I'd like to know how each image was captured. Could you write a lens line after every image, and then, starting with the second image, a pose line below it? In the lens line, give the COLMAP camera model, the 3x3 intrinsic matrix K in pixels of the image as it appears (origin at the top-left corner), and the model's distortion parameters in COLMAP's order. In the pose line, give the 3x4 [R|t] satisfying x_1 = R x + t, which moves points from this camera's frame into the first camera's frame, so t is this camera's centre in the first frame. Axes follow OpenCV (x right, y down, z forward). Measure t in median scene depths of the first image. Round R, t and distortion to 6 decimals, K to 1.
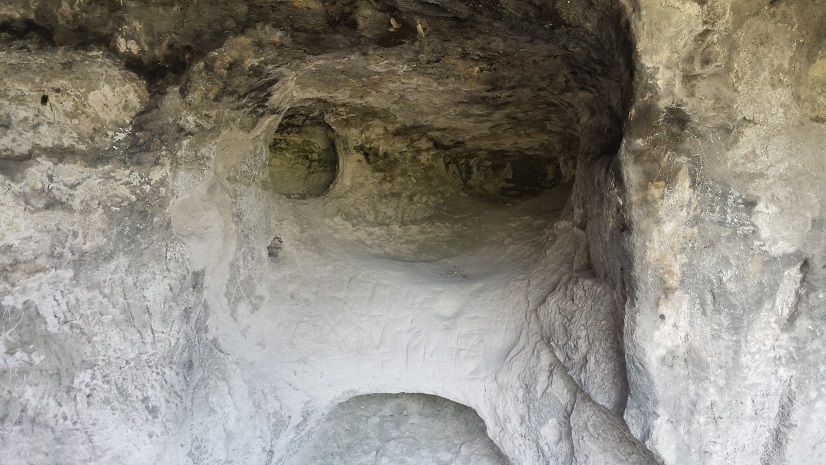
lens RADIAL K [[744.5, 0, 413.5], [0, 744.5, 235.3], [0, 0, 1]] dist [0.008865, -0.009804]
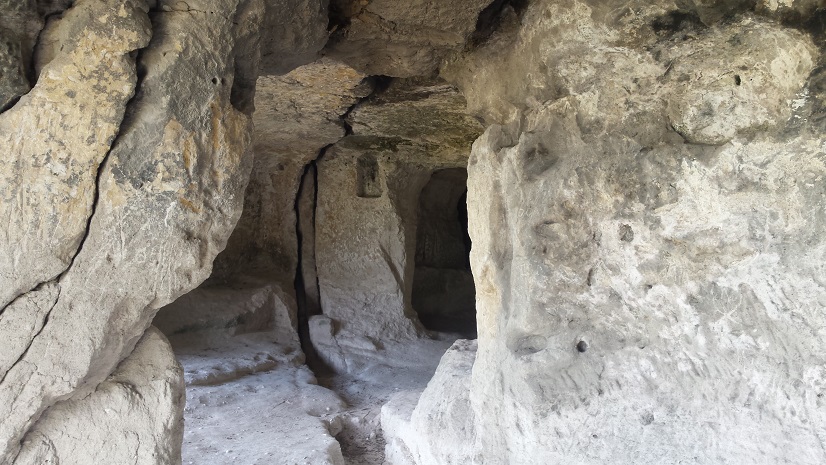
lens RADIAL K [[744.5, 0, 413.5], [0, 744.5, 231.8], [0, 0, 1]] dist [0.008865, -0.009804]
pose [[0.207881, -0.009883, -0.978104, 0.370857], [0.015013, 0.999863, -0.006912, 0.018696], [0.978039, -0.013247, 0.208001, 0.364821]]
